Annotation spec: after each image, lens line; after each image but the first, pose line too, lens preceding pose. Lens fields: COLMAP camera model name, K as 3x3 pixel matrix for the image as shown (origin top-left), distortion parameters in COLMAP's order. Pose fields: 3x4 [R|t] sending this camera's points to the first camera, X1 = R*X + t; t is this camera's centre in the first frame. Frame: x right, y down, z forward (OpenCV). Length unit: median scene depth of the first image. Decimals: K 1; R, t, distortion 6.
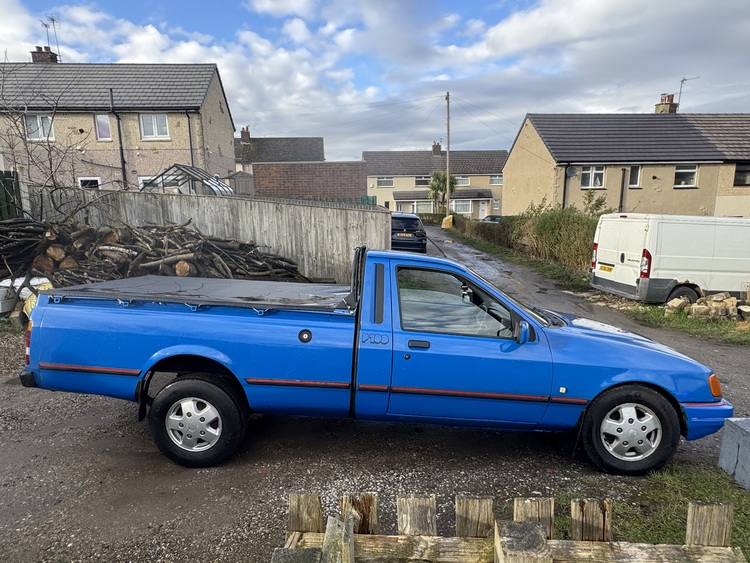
lens RADIAL K [[457.9, 0, 372.1], [0, 457.9, 283.7], [0, 0, 1]] dist [-0.000481, 0.000487]
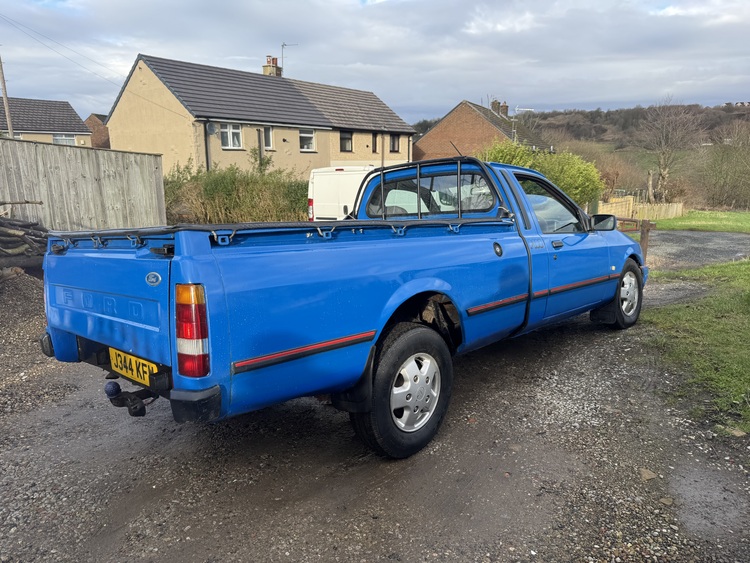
lens RADIAL K [[533.4, 0, 375.0], [0, 533.4, 281.5], [0, 0, 1]] dist [0.095803, -0.145318]
pose [[0.660107, -0.151570, 0.735721, -0.290566], [0.139334, 0.987141, 0.078353, 0.016727], [-0.738136, 0.050789, 0.672738, 0.131352]]
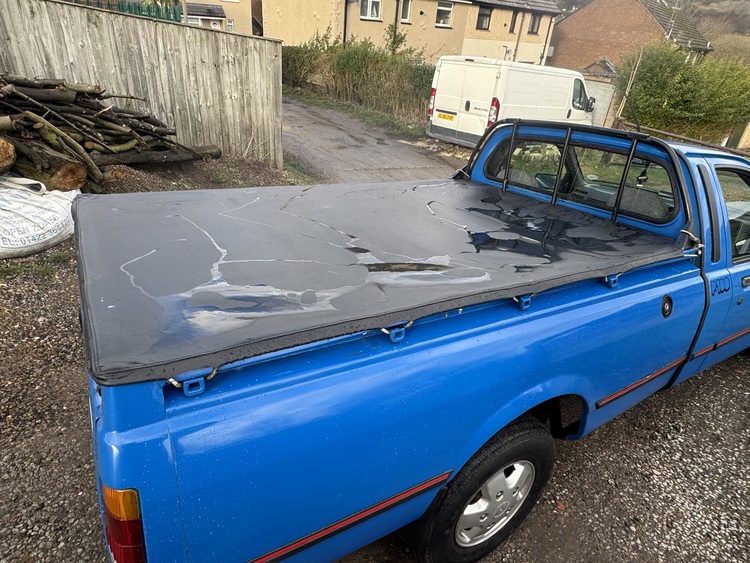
lens RADIAL K [[457.9, 0, 372.1], [0, 457.9, 283.7], [0, 0, 1]] dist [-0.000481, 0.000487]
pose [[0.826865, -0.206738, 0.523024, -0.206780], [0.019267, 0.939852, 0.341039, -0.032910], [-0.562071, -0.271916, 0.781113, 0.206464]]
